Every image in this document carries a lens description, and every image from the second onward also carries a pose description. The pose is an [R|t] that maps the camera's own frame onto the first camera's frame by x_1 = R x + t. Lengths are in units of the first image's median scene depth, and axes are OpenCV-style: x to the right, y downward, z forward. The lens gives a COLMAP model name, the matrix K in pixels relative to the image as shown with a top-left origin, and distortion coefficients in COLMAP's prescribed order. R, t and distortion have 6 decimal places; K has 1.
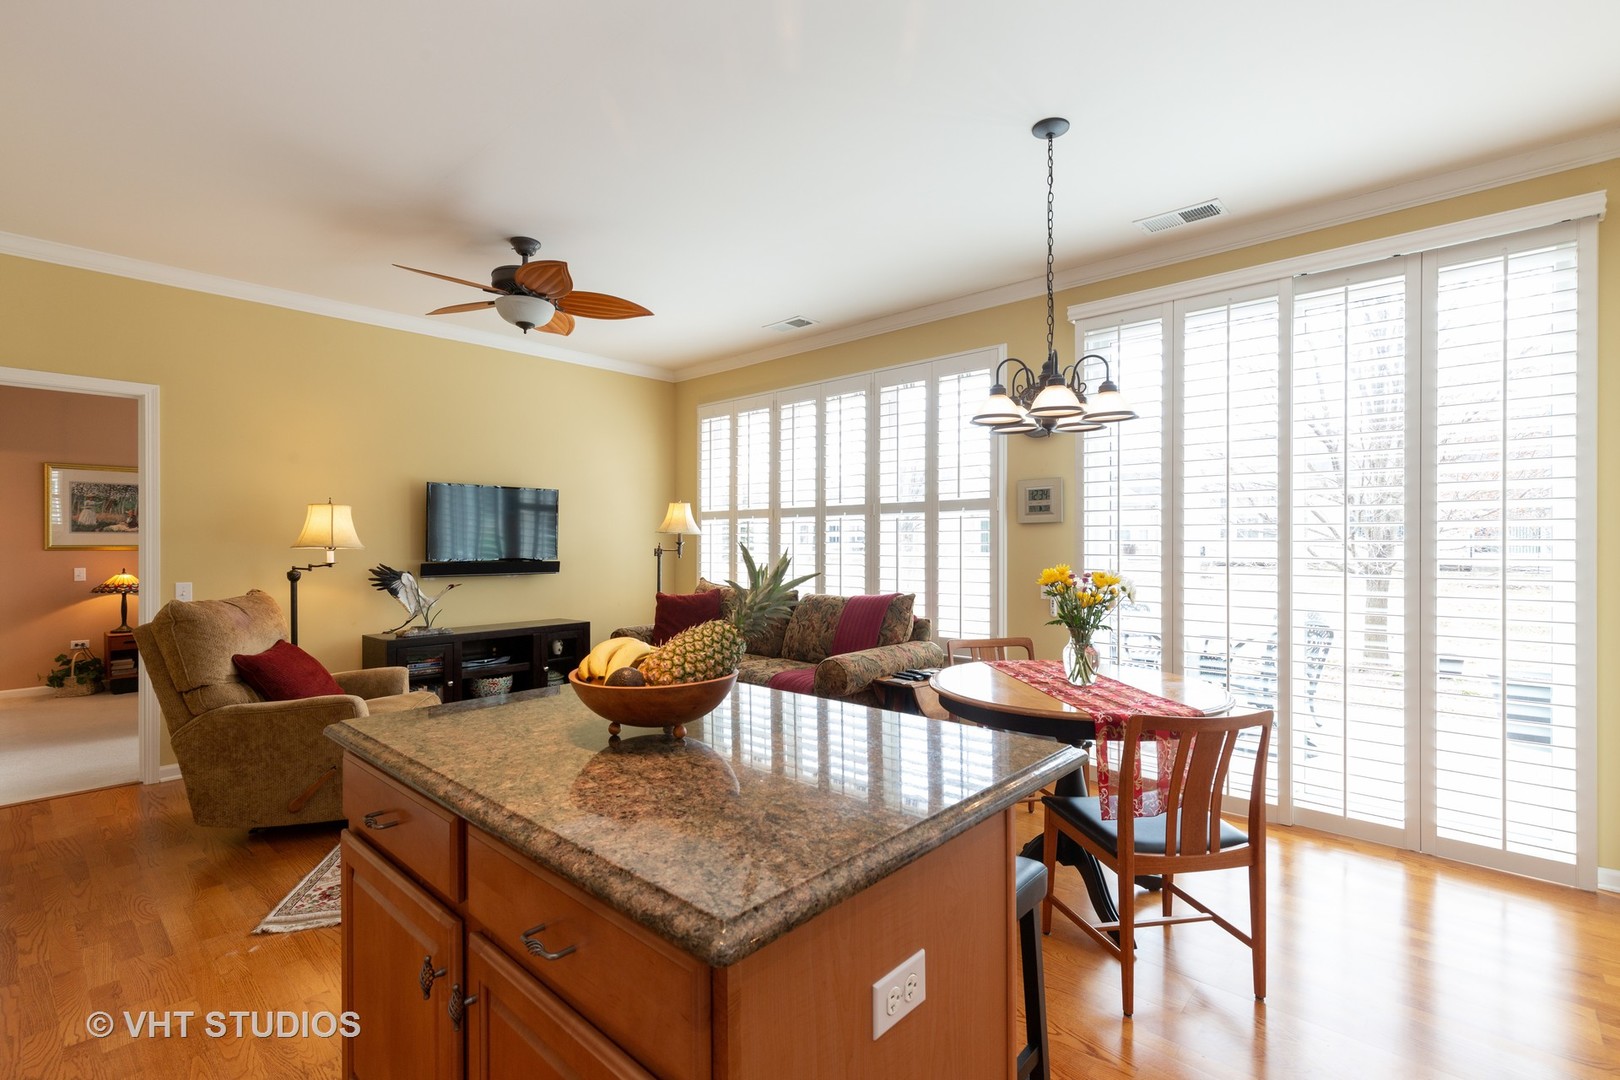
lens RADIAL K [[735.3, 0, 811.6], [0, 735.3, 518.5], [0, 0, 1]] dist [0.001874, 0.000166]
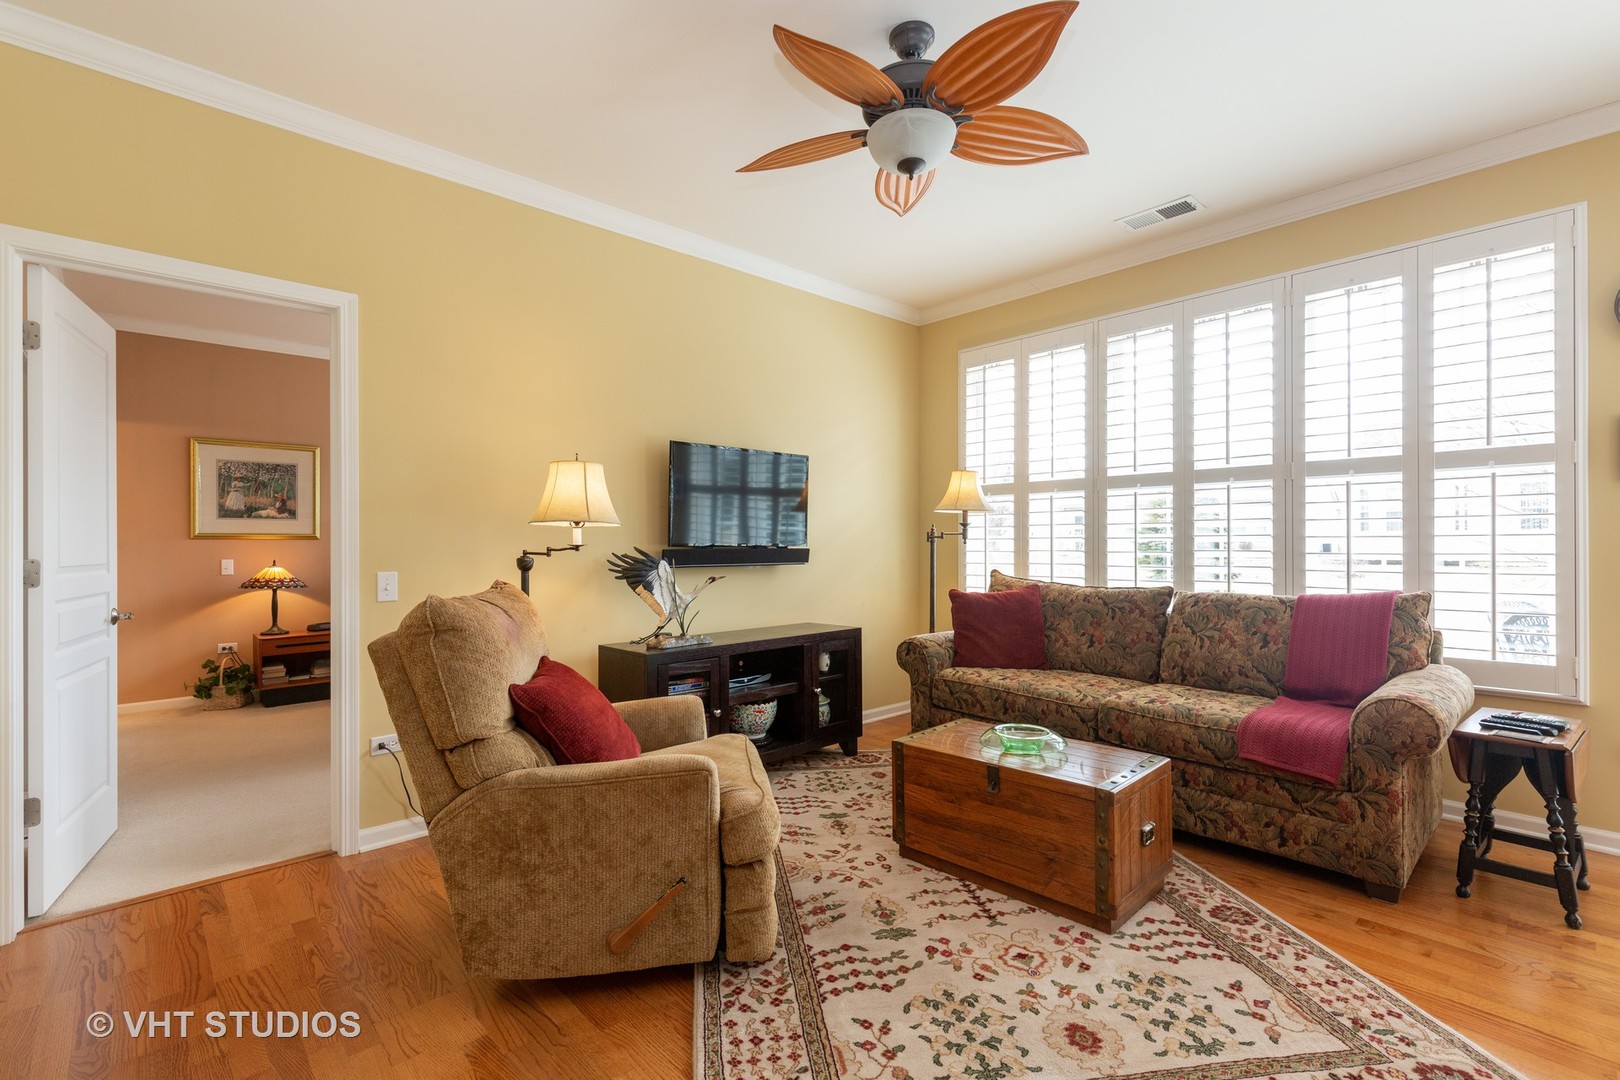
lens RADIAL K [[728.9, 0, 804.2], [0, 728.9, 514.0], [0, 0, 1]] dist [0.001319, -0.000162]
pose [[0.996051, -0.006341, -0.088555, -0.328259], [0.005731, 0.999958, -0.007141, 0.032317], [0.088597, 0.006605, 0.996046, 0.279770]]
